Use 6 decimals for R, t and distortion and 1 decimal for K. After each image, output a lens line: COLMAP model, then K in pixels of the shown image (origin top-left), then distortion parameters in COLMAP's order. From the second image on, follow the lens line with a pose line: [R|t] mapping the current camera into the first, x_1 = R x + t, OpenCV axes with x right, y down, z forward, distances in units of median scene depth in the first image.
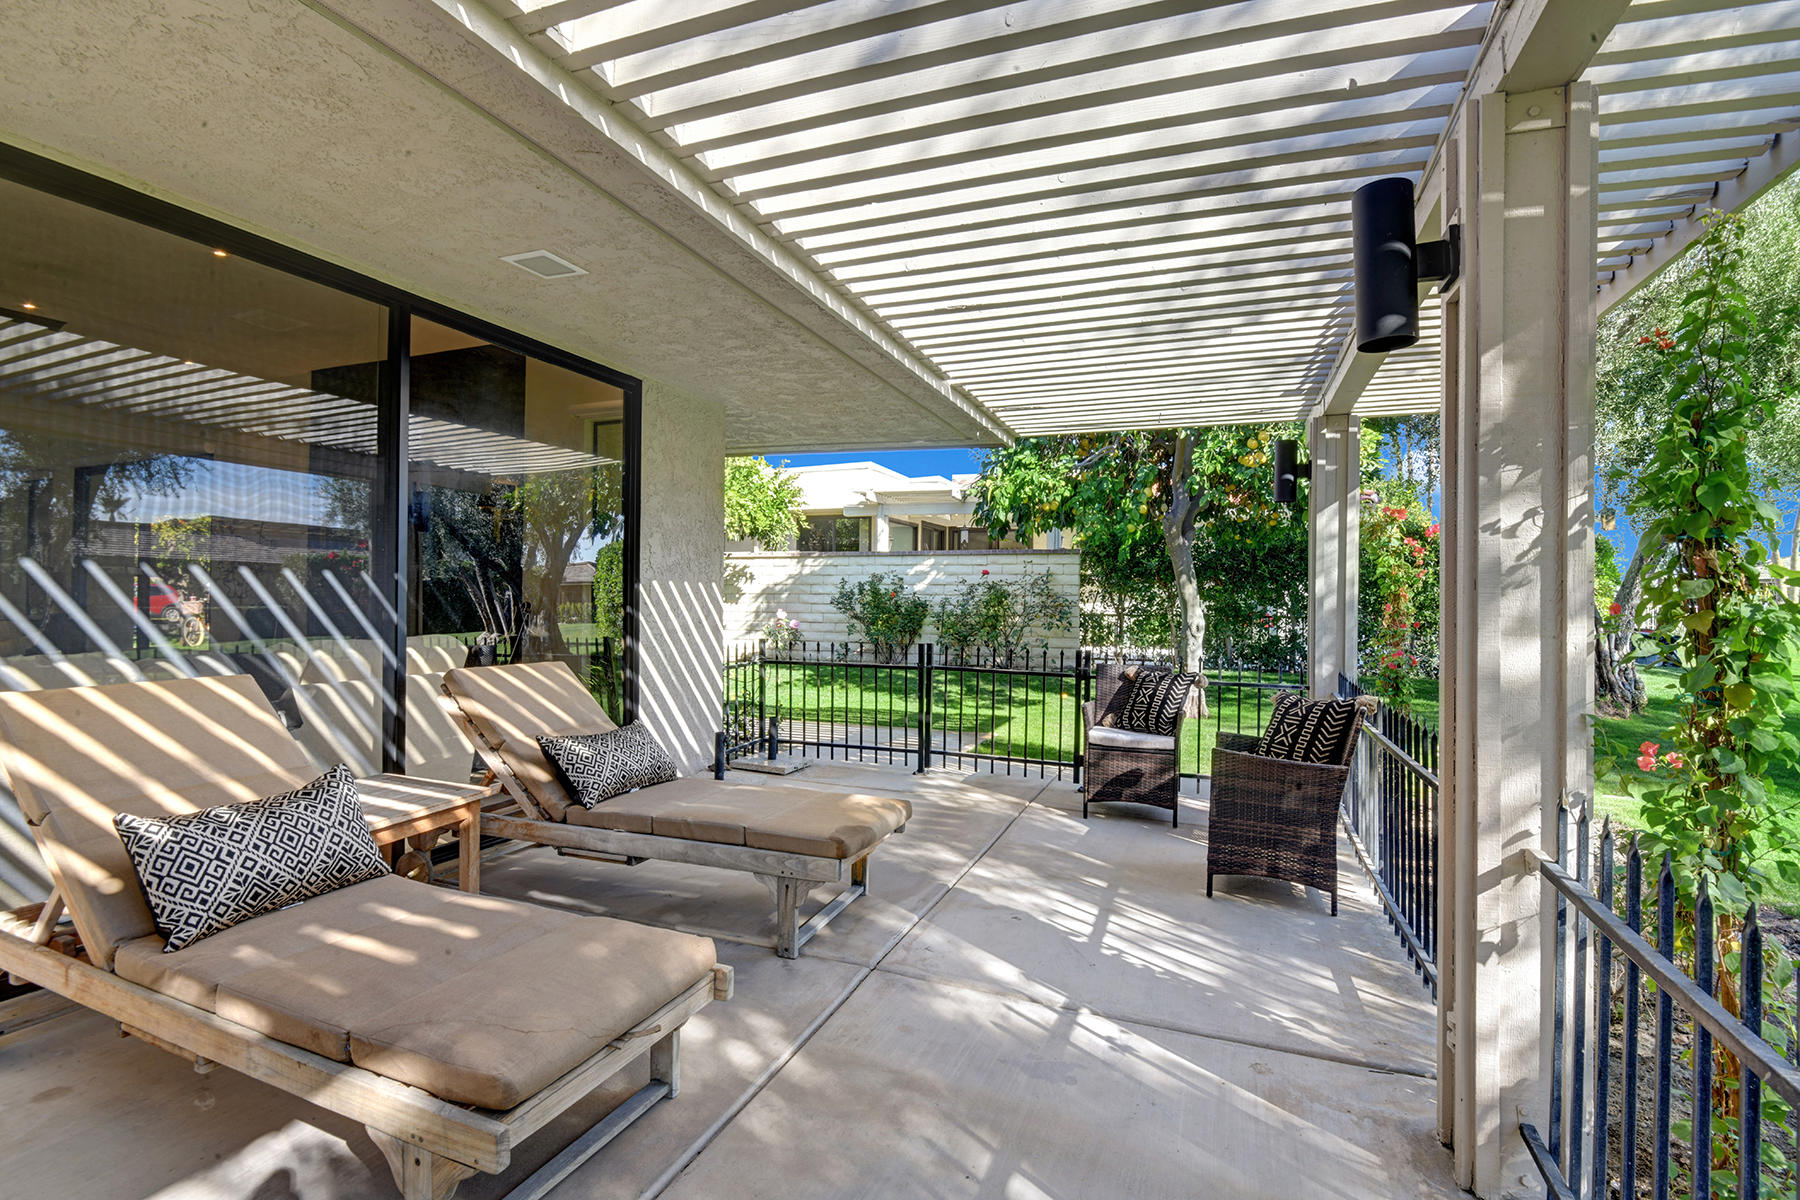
lens RADIAL K [[833.1, 0, 911.8], [0, 833.1, 596.7], [0, 0, 1]] dist [-0.008311, -0.020863]
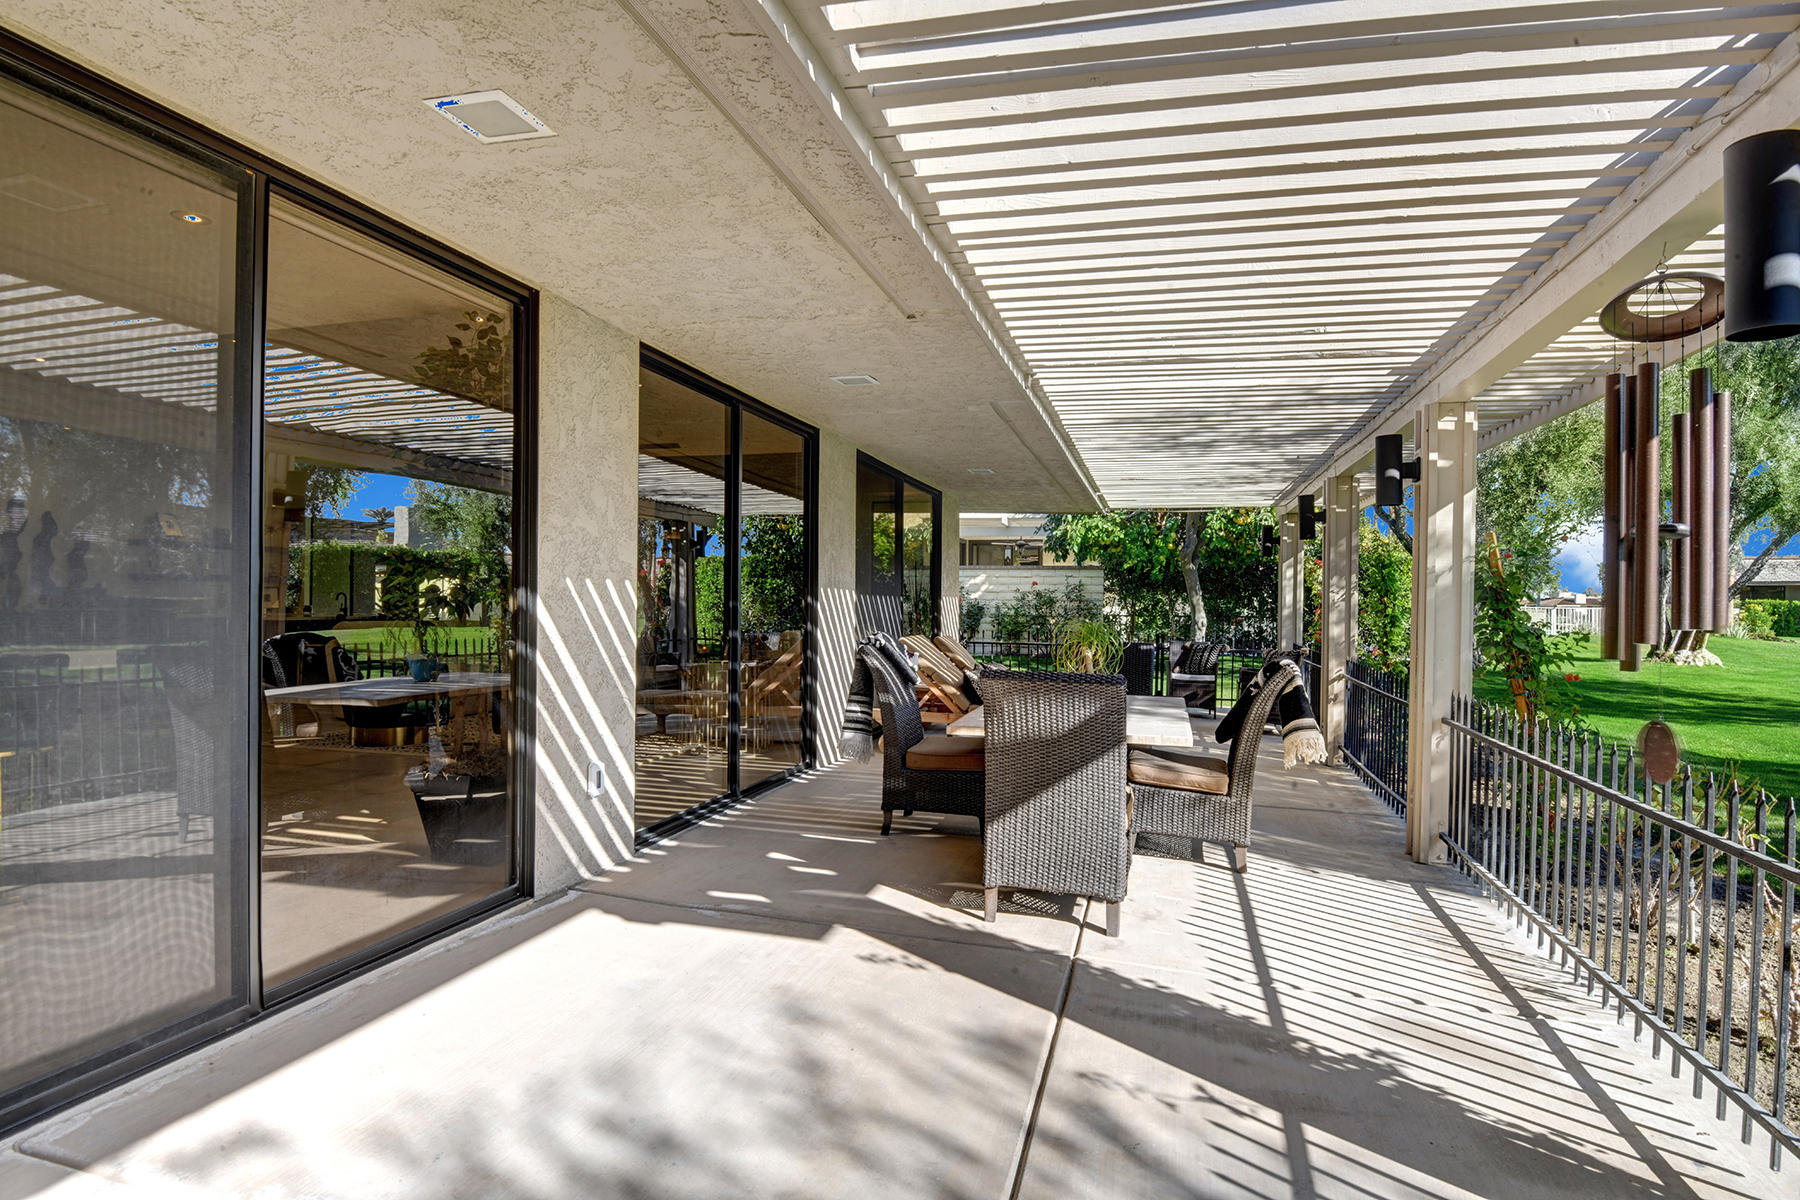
lens RADIAL K [[945.0, 0, 900.0], [0, 945.0, 600.0], [0, 0, 1]] dist [-0.000324, 0.000033]
pose [[0.996801, 0.001438, 0.079909, -0.251272], [-0.001819, 0.999987, 0.004691, -0.009609], [-0.079902, -0.004822, 0.996791, -0.490253]]
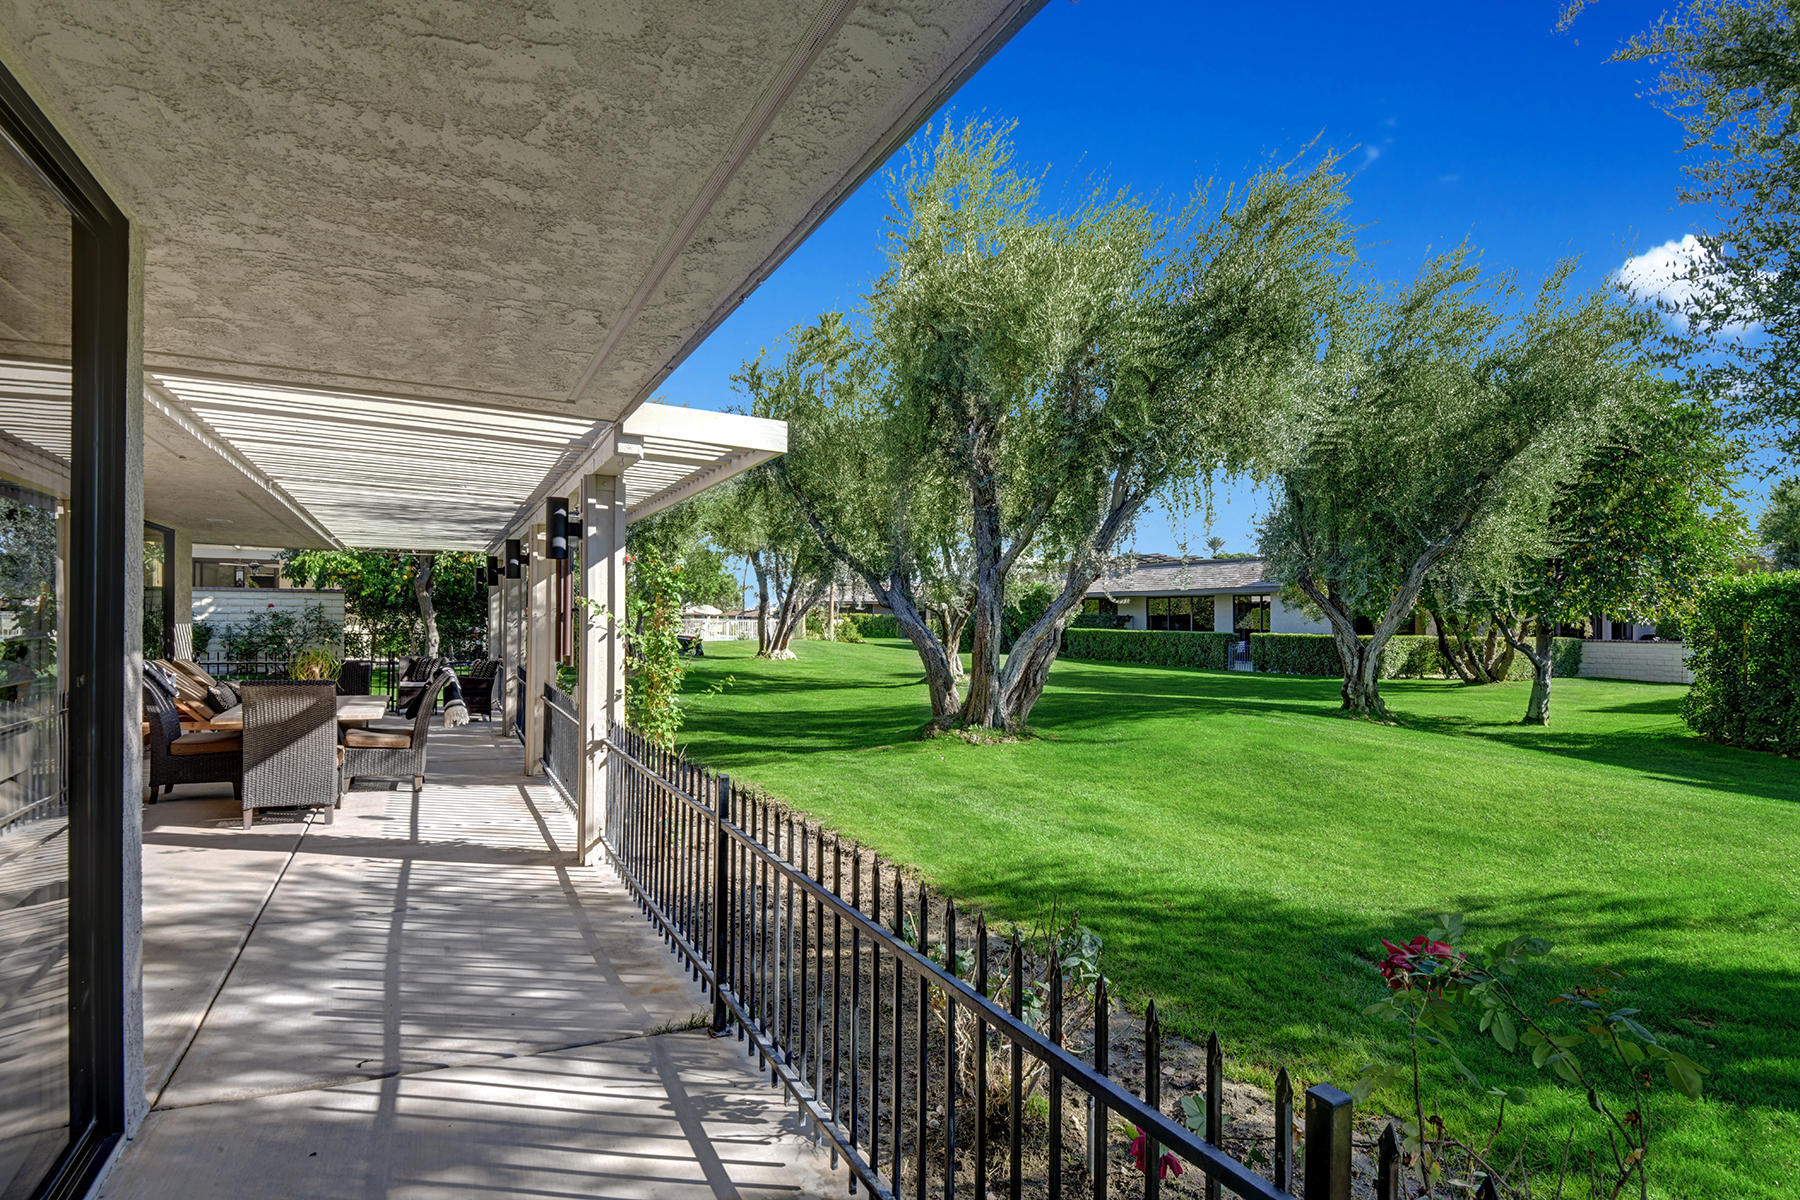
lens RADIAL K [[878.2, 0, 904.5], [0, 878.2, 612.4], [0, 0, 1]] dist [0.005230, -0.039438]
pose [[0.657781, 0.000643, 0.753209, -0.322299], [-0.004471, 0.999985, 0.003051, -0.027246], [-0.753196, -0.005374, 0.657774, -0.786221]]
